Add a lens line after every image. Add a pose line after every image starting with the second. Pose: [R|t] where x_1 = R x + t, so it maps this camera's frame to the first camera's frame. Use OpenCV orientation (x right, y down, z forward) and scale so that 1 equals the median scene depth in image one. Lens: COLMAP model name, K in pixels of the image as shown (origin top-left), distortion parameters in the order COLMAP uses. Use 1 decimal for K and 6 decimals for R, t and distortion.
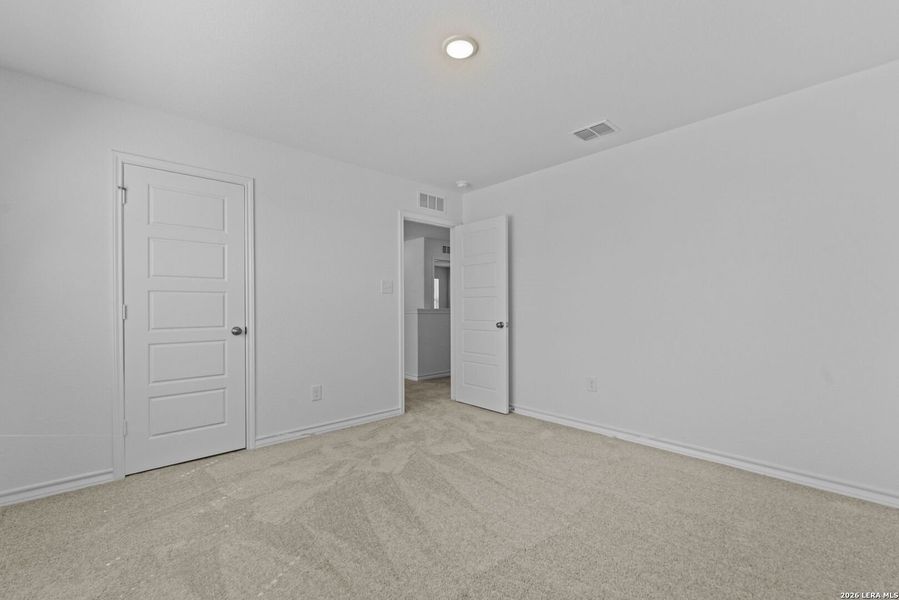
lens RADIAL K [[384.6, 0, 449.0], [0, 384.6, 302.4], [0, 0, 1]] dist [0.000349, -0.000910]
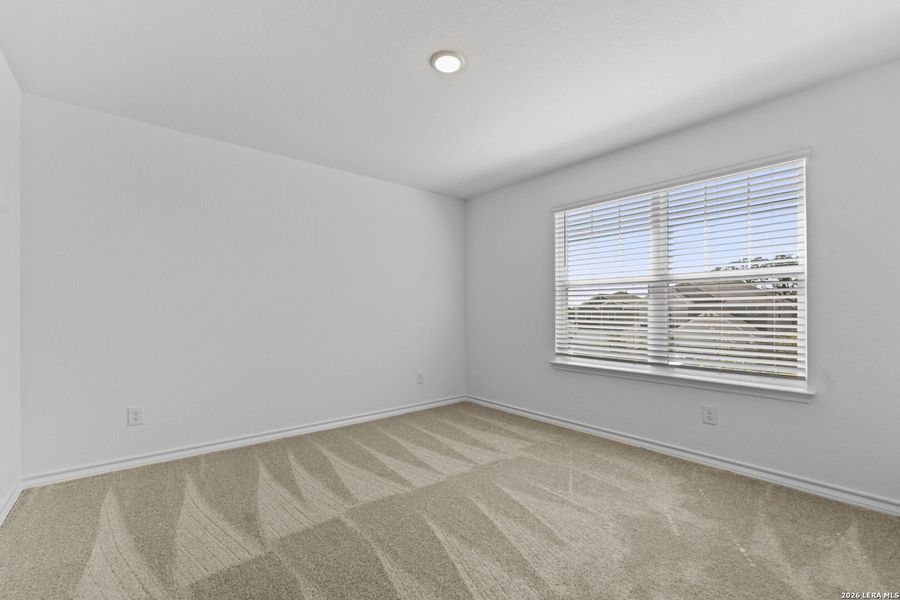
lens RADIAL K [[385.0, 0, 450.6], [0, 385.0, 302.3], [0, 0, 1]] dist [0.000349, -0.000910]
pose [[-0.999013, -0.000096, 0.044413, -0.017112], [-0.001650, 0.999388, -0.034950, 0.022365], [-0.044382, -0.034989, -0.998402, 1.374347]]
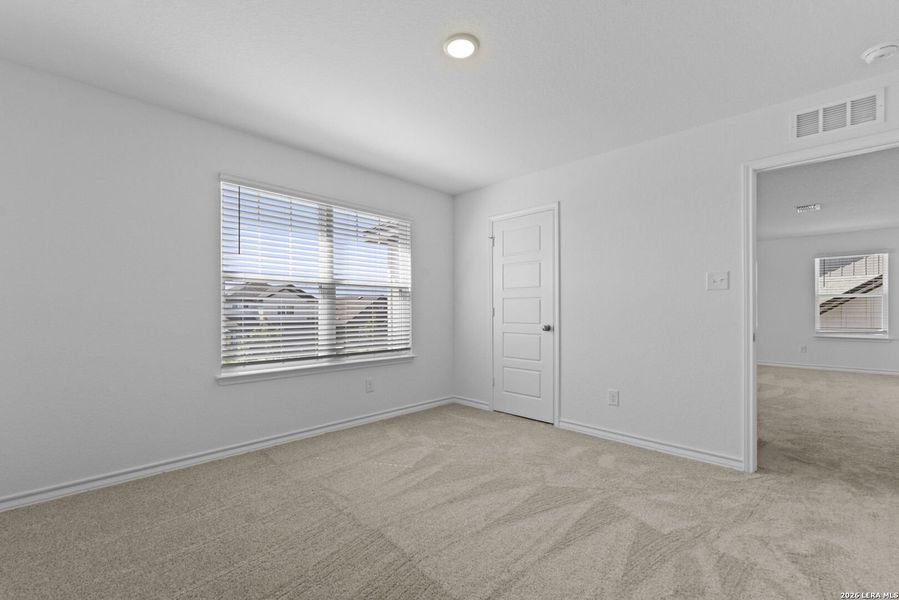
lens RADIAL K [[384.6, 0, 451.3], [0, 384.6, 305.6], [0, 0, 1]] dist [0.000349, -0.000910]
pose [[0.051075, -0.010110, -0.998644, 0.685880], [0.009513, 0.999908, -0.009637, 0.010647], [0.998650, -0.009008, 0.051166, 0.621421]]
